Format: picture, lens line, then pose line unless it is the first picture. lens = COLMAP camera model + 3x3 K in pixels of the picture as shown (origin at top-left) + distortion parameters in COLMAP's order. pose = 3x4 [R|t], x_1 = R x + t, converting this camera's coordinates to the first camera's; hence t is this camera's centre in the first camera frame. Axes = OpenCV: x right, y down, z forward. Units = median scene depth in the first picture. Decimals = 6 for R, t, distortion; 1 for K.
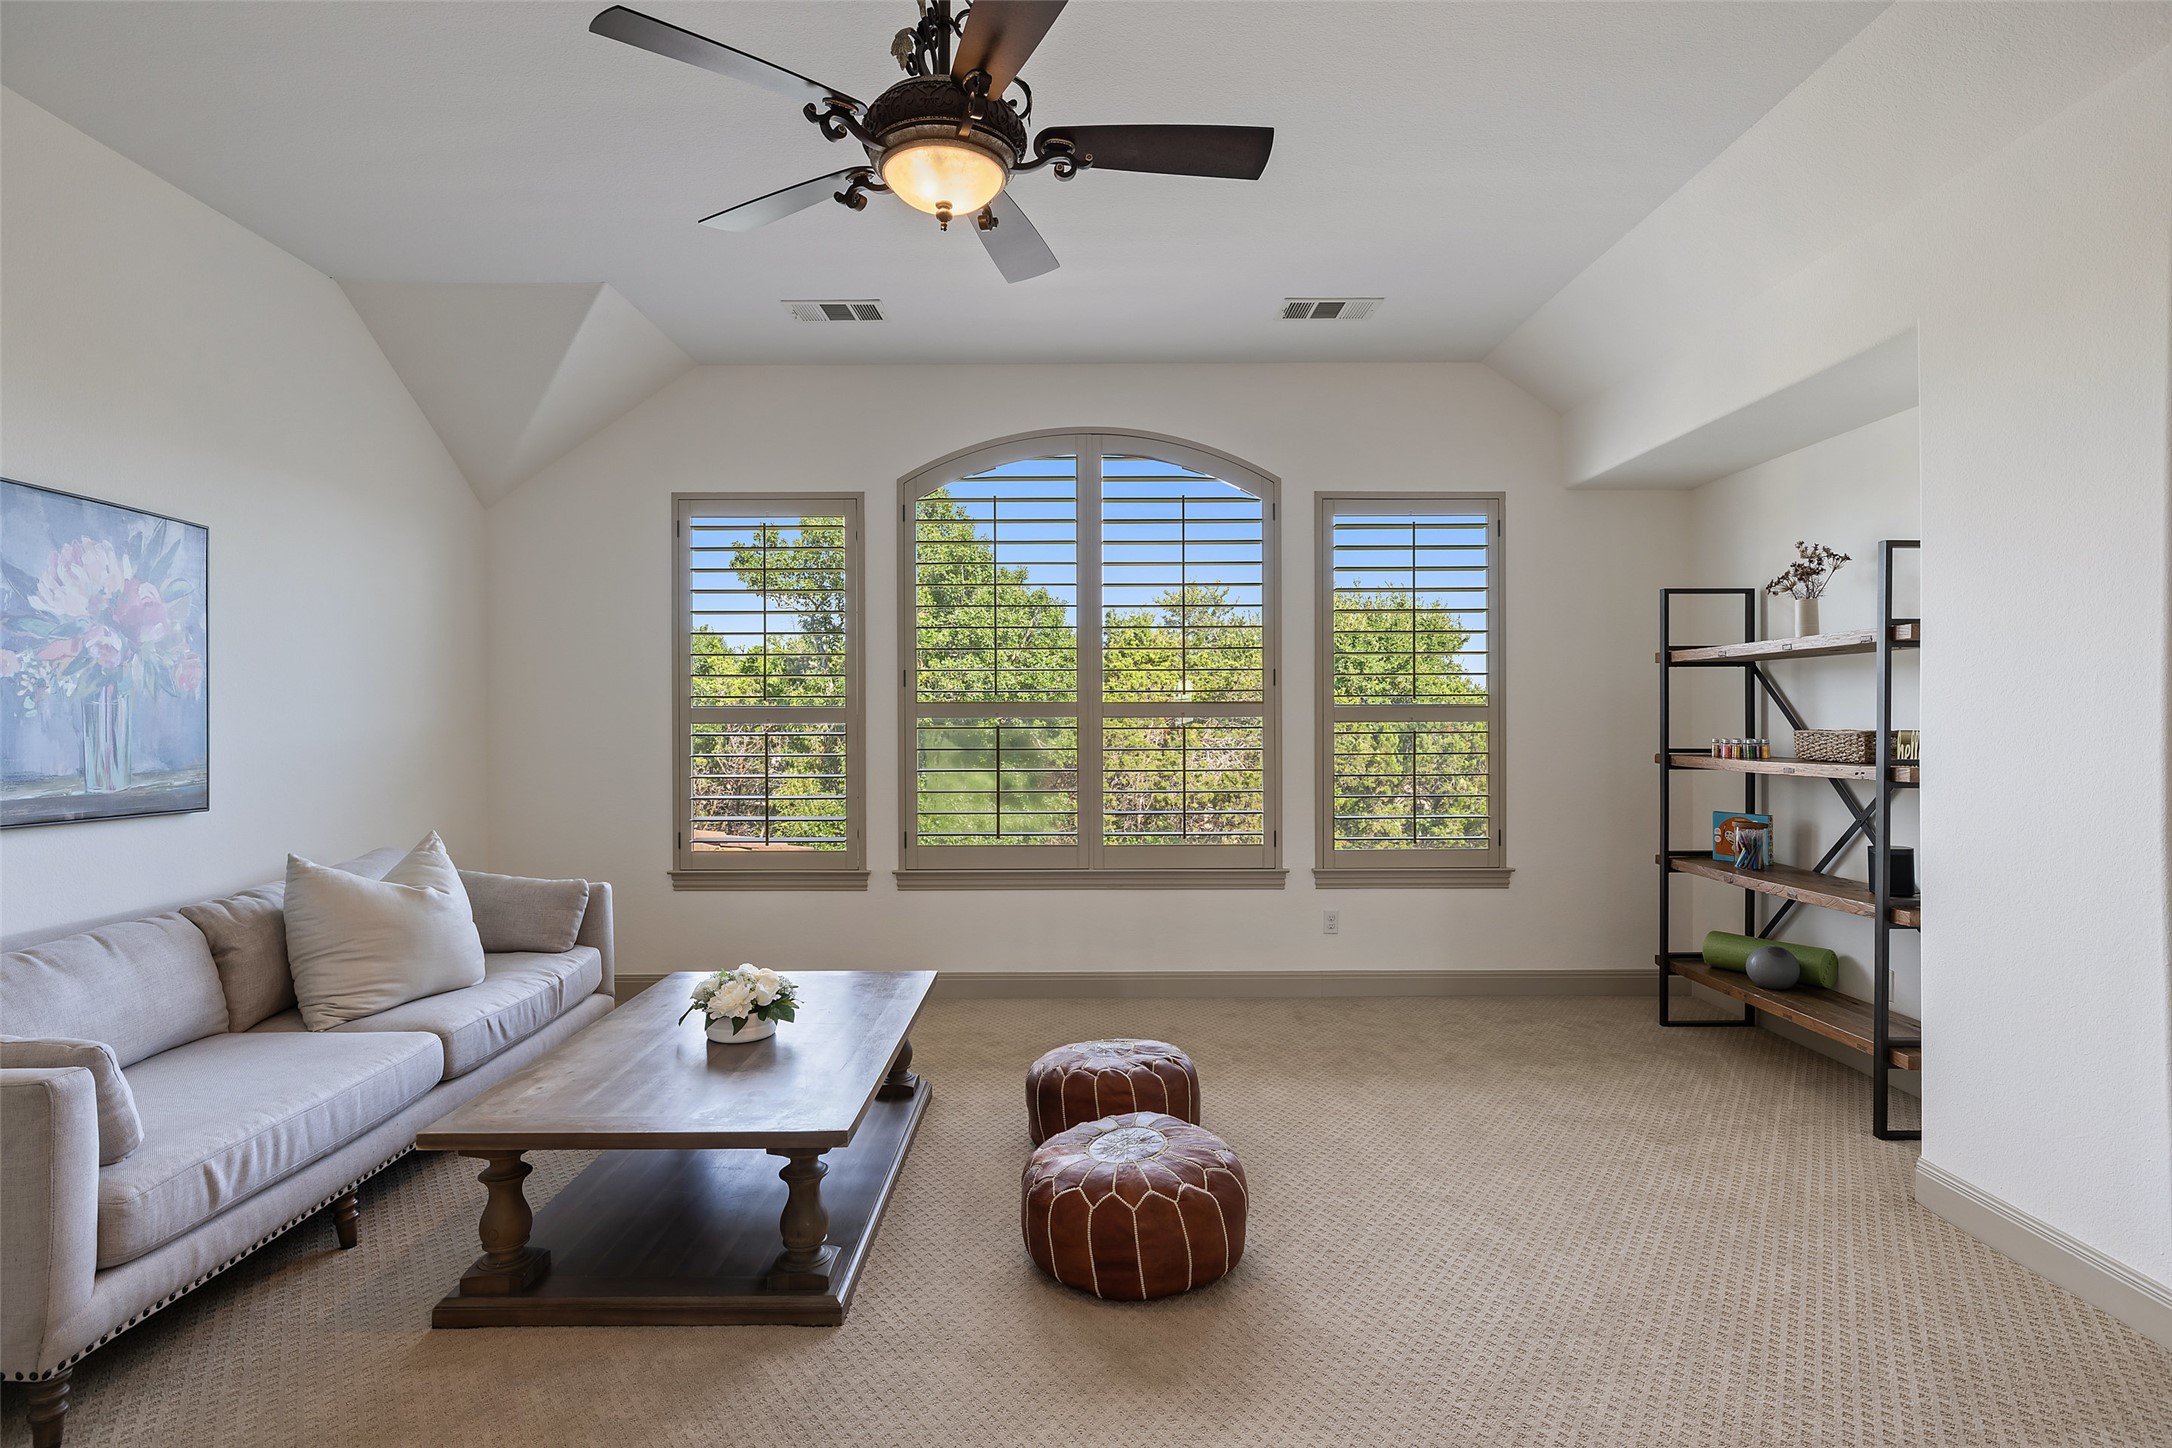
lens RADIAL K [[1098.4, 0, 1094.2], [0, 1098.4, 737.2], [0, 0, 1]] dist [-0.004092, 0.000160]
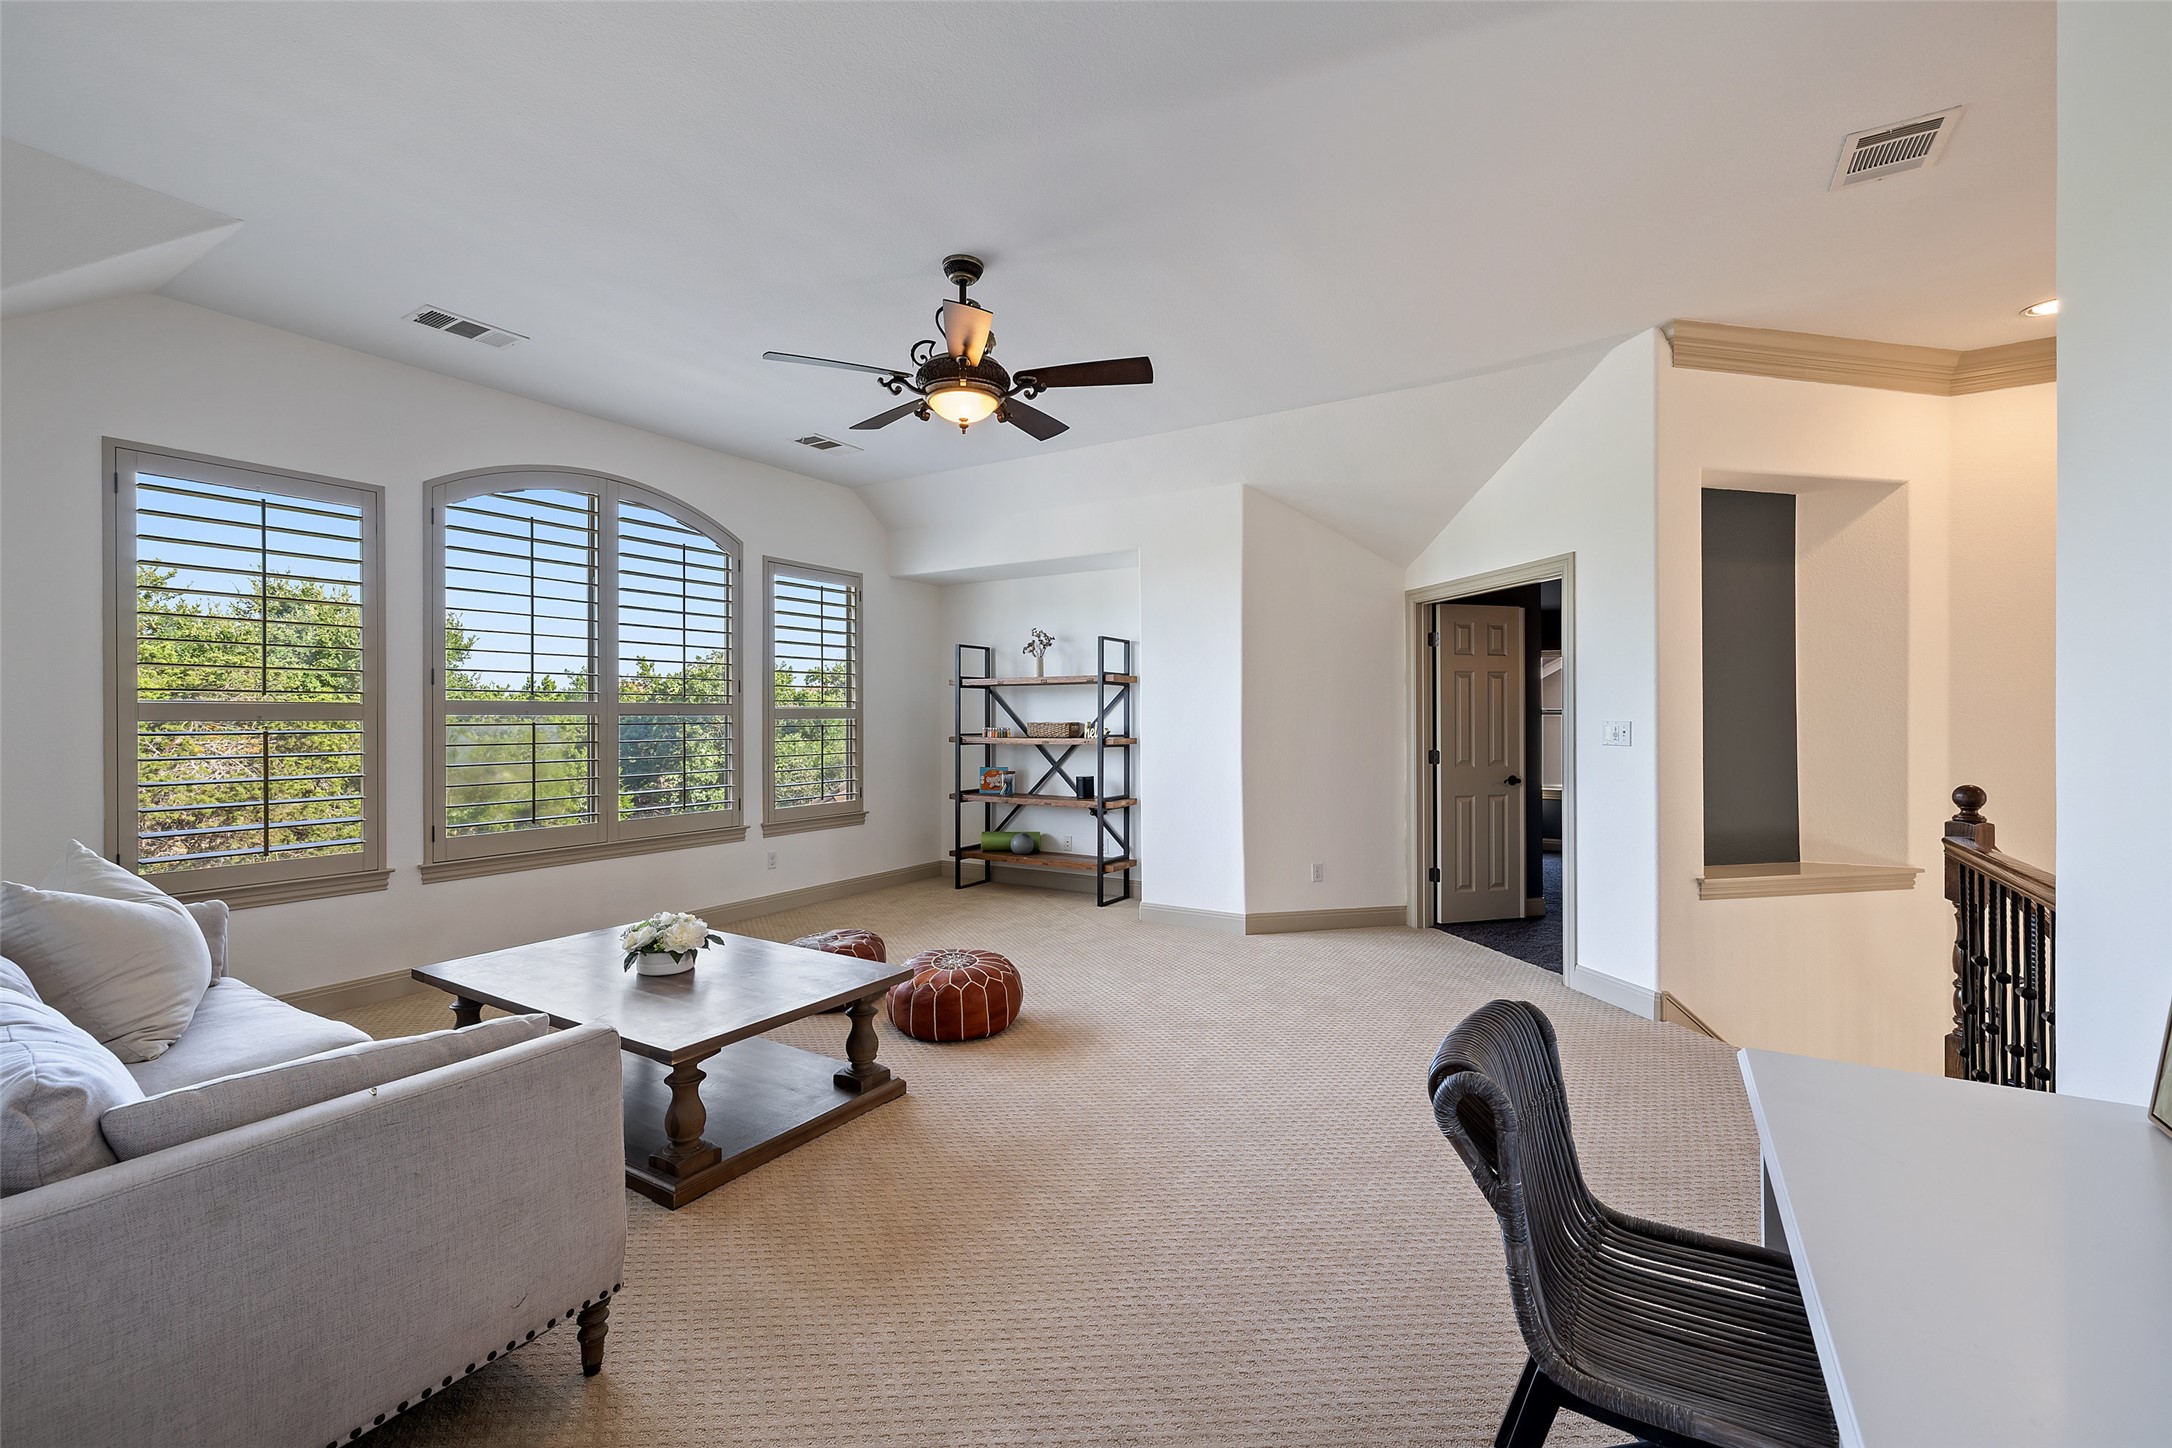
lens RADIAL K [[916.5, 0, 1091.3], [0, 916.5, 727.6], [0, 0, 1]] dist [0.023671, 0.000032]
pose [[0.532718, -0.009910, 0.846235, -0.585169], [0.012399, 0.999916, 0.003904, -0.002170], [-0.846202, 0.008413, 0.532796, 0.017769]]
